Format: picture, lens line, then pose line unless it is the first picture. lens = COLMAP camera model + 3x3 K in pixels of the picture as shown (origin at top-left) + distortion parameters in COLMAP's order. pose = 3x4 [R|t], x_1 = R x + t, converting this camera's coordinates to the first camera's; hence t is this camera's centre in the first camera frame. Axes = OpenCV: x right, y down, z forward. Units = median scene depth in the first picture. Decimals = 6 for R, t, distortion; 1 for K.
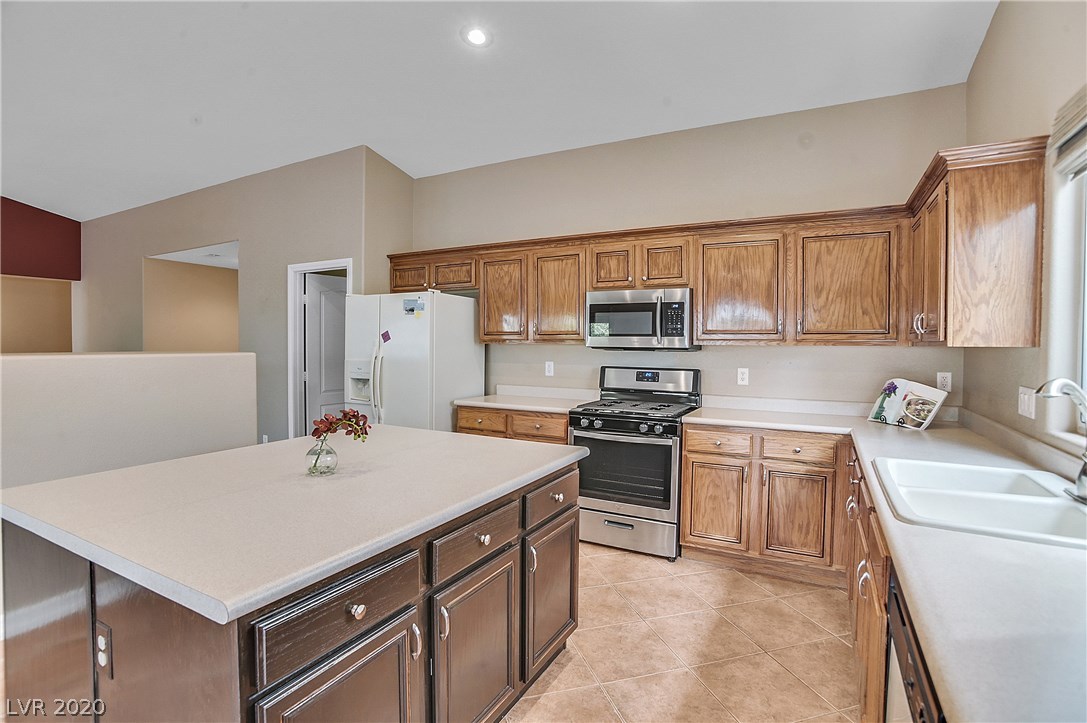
lens RADIAL K [[525.1, 0, 541.4], [0, 525.1, 353.2], [0, 0, 1]] dist [-0.082767, 0.033828]
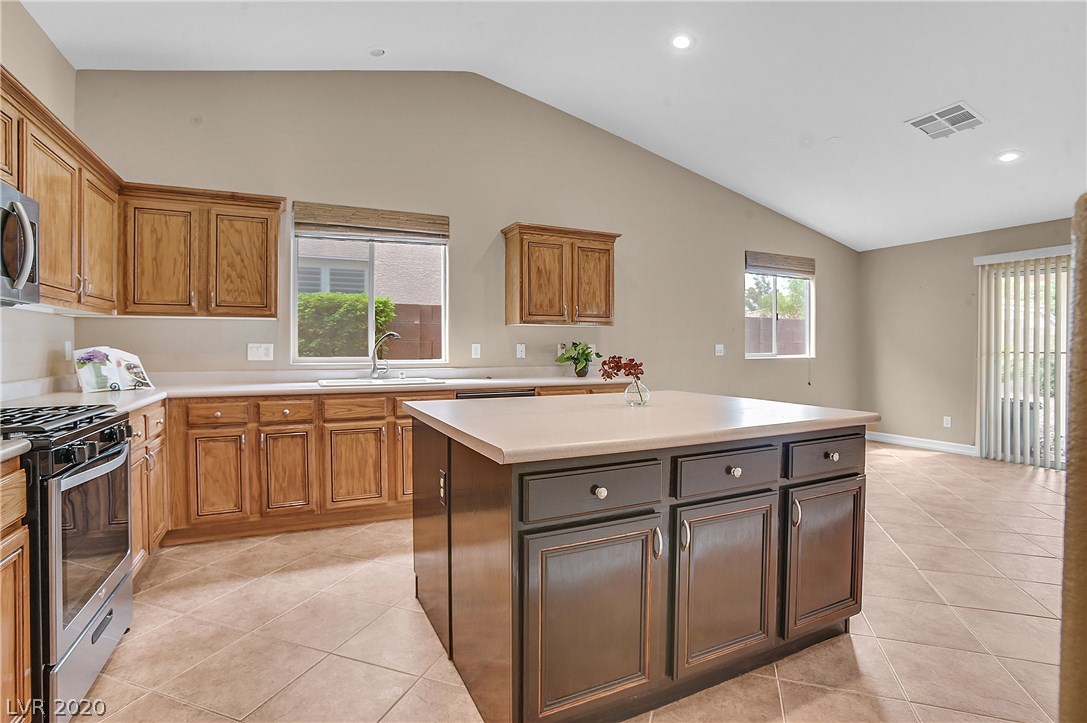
lens RADIAL K [[525.1, 0, 541.4], [0, 525.1, 353.2], [0, 0, 1]] dist [-0.082767, 0.033828]
pose [[-0.807740, -0.015745, 0.589329, -0.519614], [0.004954, 0.999427, 0.033492, 0.030095], [-0.589518, 0.029972, -0.807199, 1.134958]]
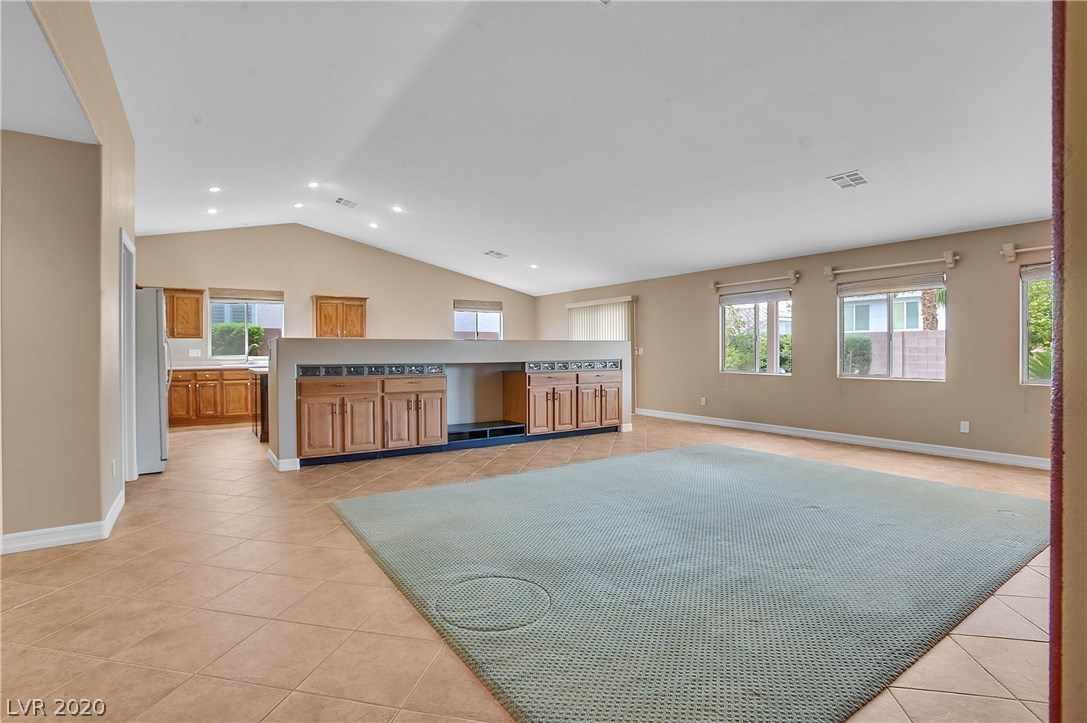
lens RADIAL K [[525.1, 0, 541.4], [0, 525.1, 353.2], [0, 0, 1]] dist [-0.082767, 0.033828]
pose [[-0.881876, -0.007968, 0.471413, -2.084340], [0.006108, 0.999580, 0.028321, 0.001897], [-0.471441, 0.027855, -0.881458, 2.011049]]
